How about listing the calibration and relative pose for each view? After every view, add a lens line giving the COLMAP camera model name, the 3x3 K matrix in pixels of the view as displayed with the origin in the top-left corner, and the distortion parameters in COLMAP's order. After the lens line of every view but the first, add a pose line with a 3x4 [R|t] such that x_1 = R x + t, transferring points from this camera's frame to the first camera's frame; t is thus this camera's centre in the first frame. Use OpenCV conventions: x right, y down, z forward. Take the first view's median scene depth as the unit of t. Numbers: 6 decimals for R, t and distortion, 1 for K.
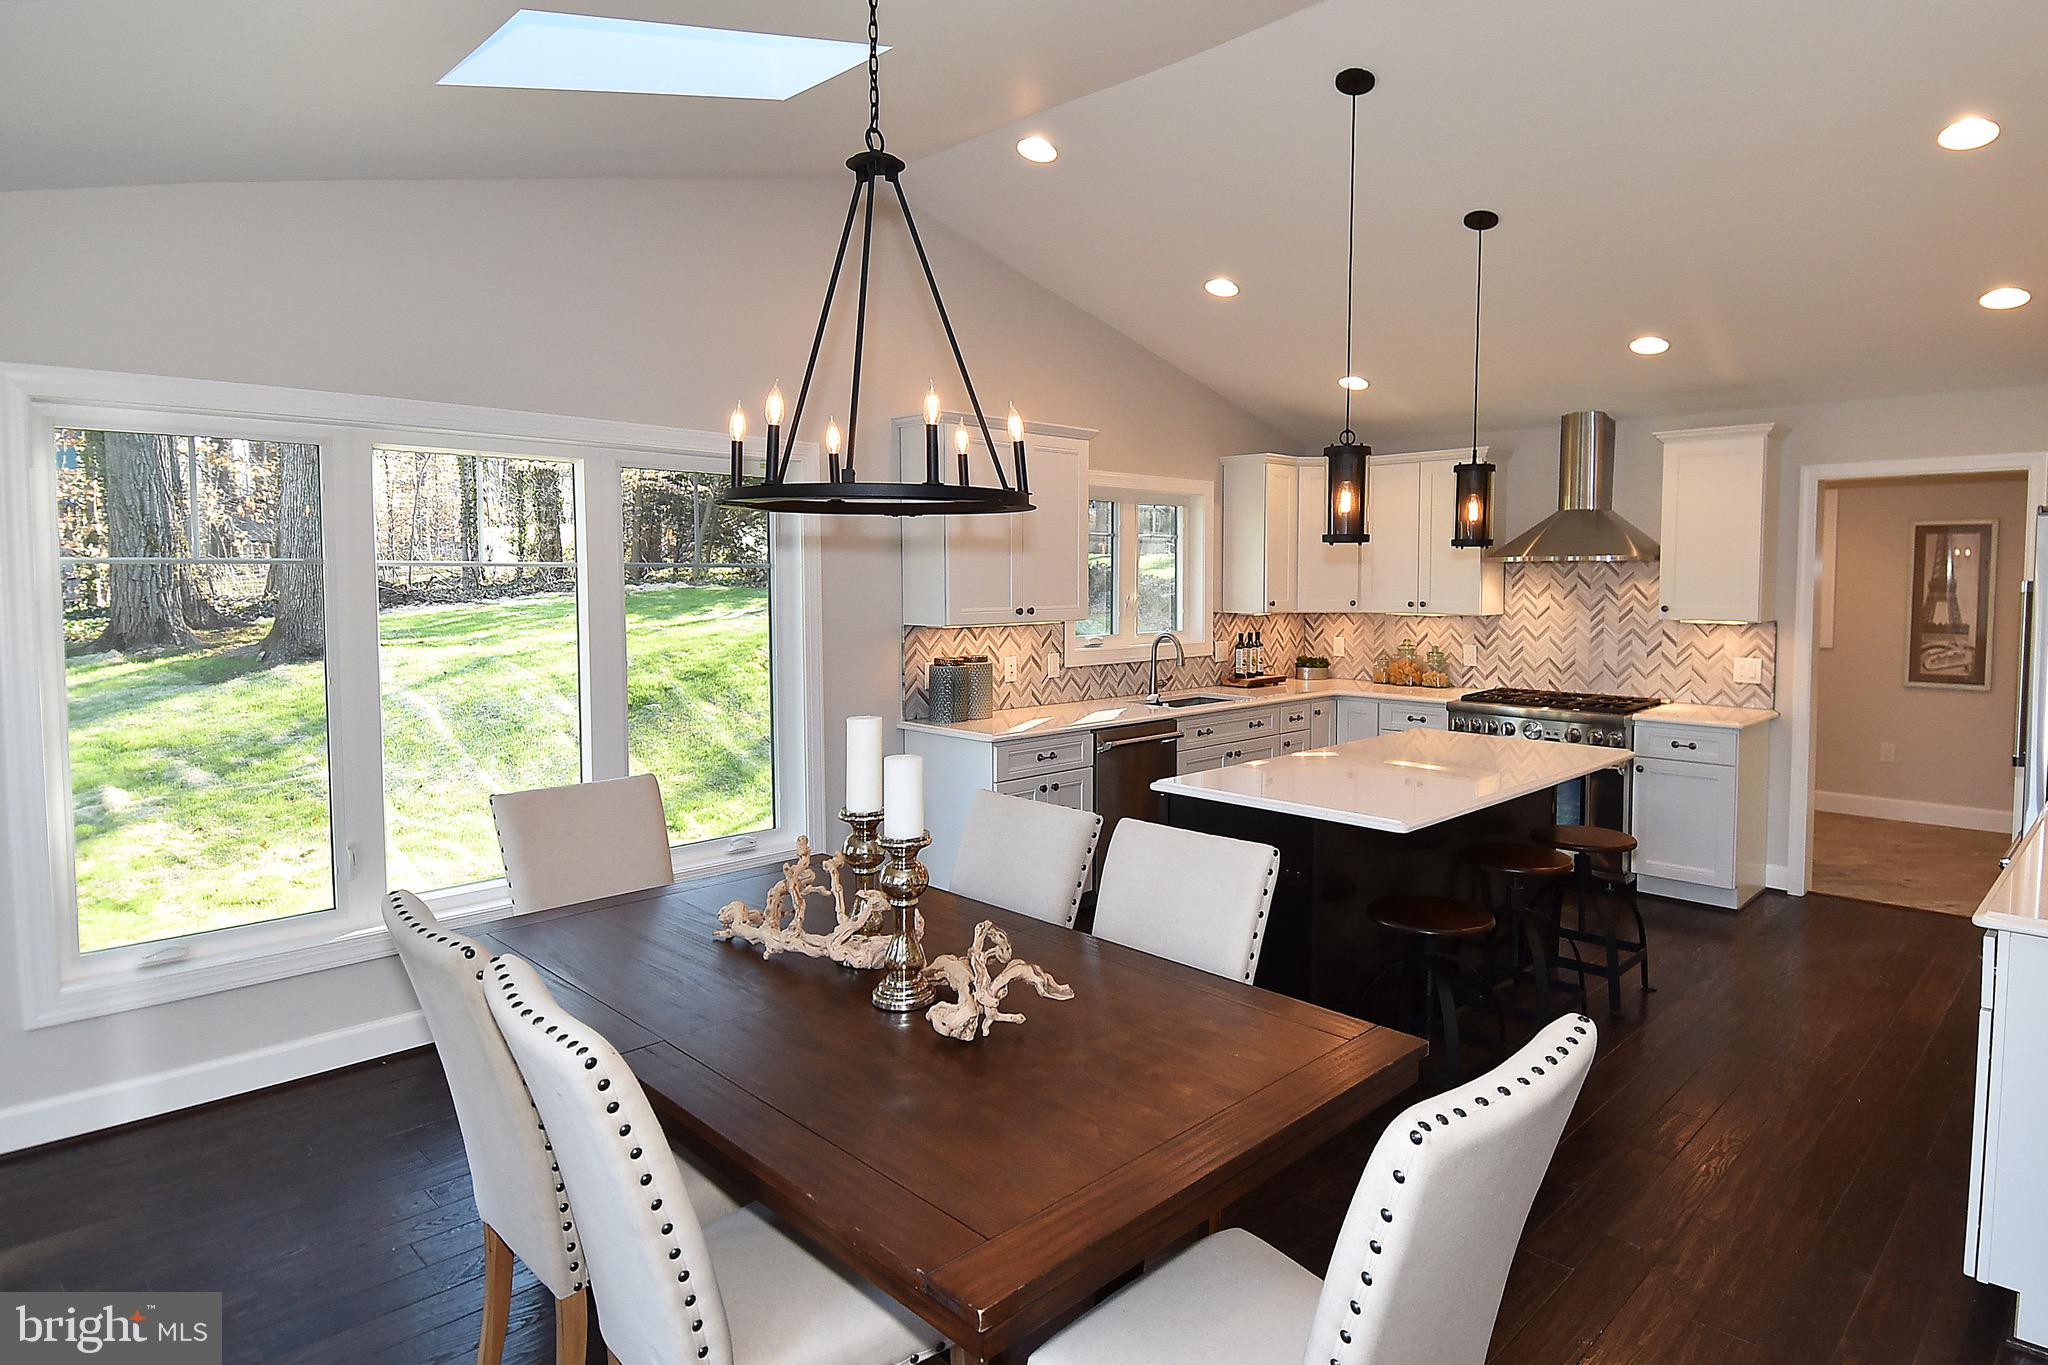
lens RADIAL K [[1114.0, 0, 1085.6], [0, 1114.0, 636.1], [0, 0, 1]] dist [0.042184, -0.047766]
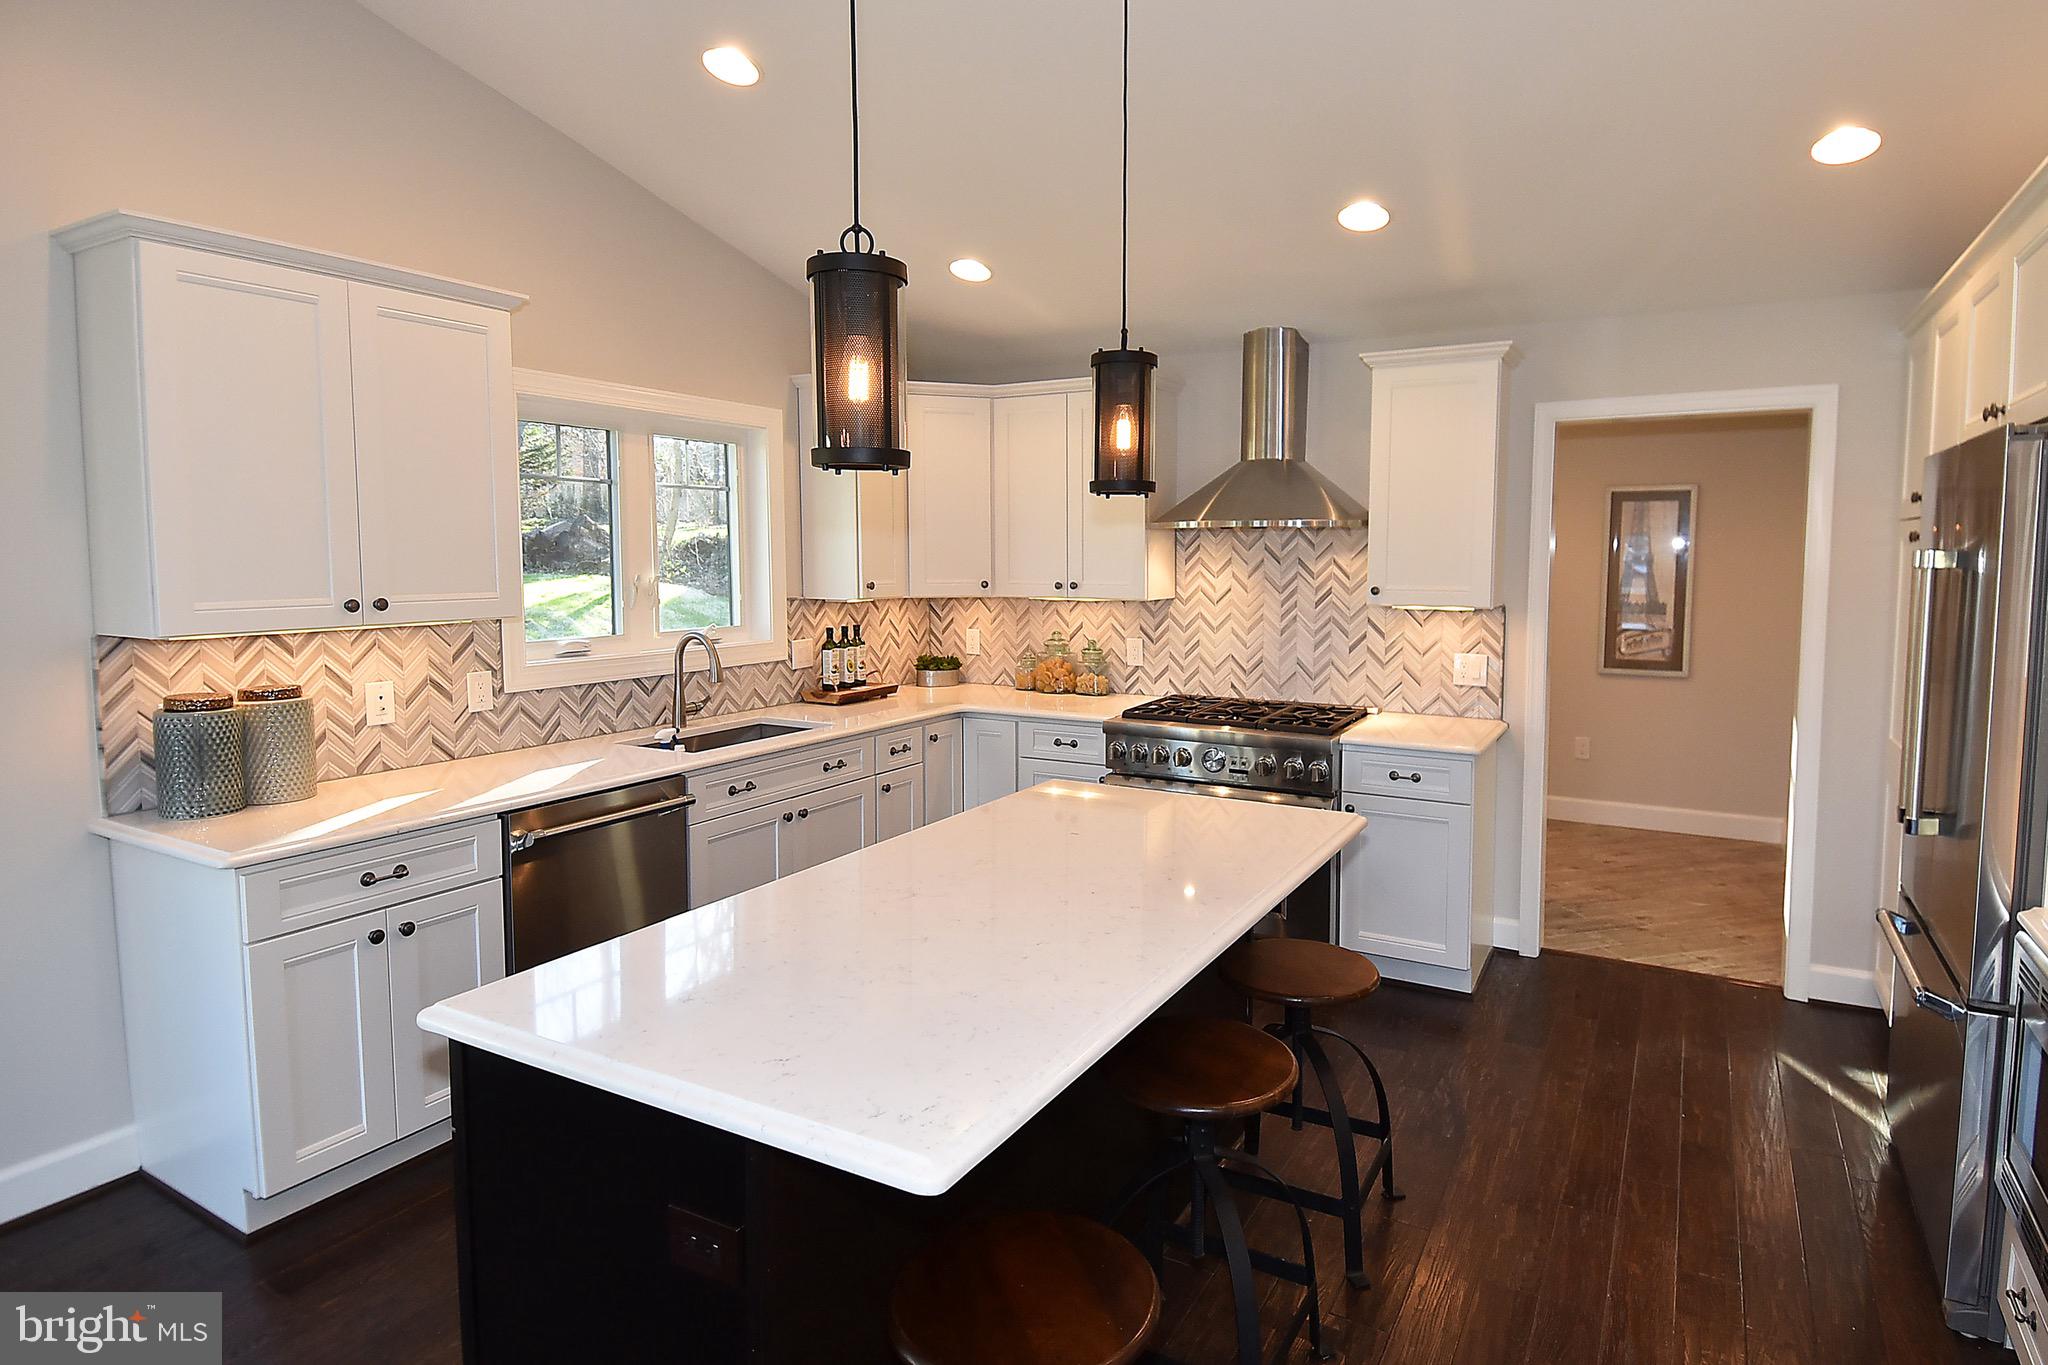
lens RADIAL K [[1087.8, 0, 1090.3], [0, 1087.8, 632.3], [0, 0, 1]] dist [0.062480, -0.063791]
pose [[0.961624, -0.018377, 0.273754, 0.122345], [0.013230, 0.999700, 0.020636, -0.013234], [-0.274051, -0.016223, 0.961578, 0.323440]]
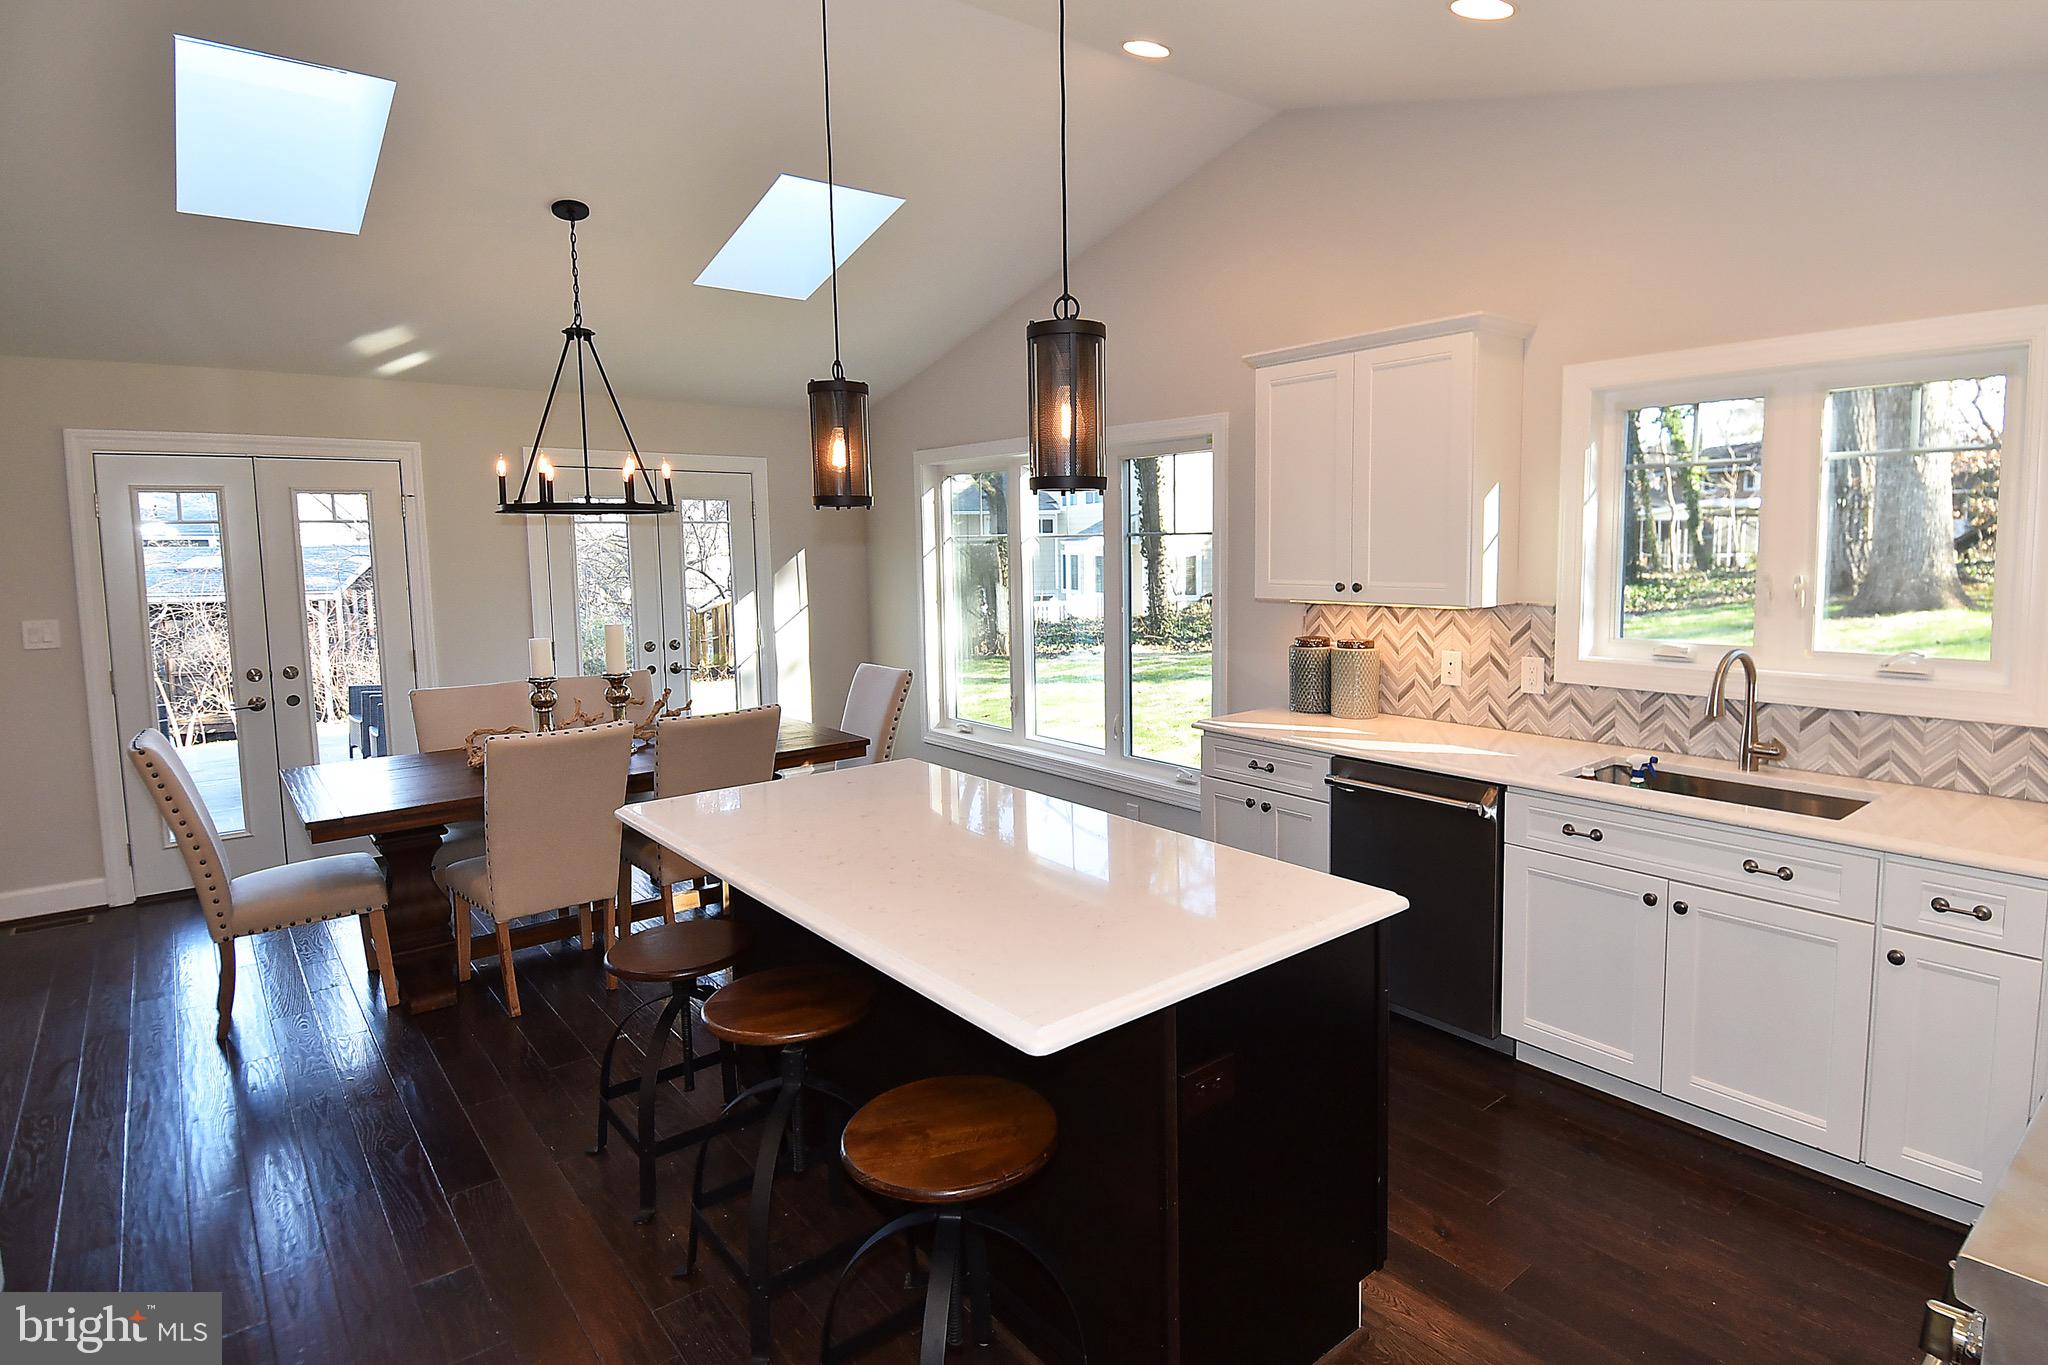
lens RADIAL K [[1051.4, 0, 1043.0], [0, 1051.4, 634.0], [0, 0, 1]] dist [0.063595, -0.056267]
pose [[-0.116723, 0.088829, -0.989184, 0.601812], [-0.039679, 0.994780, 0.094013, -0.043854], [0.992372, 0.050224, -0.112589, 0.756586]]
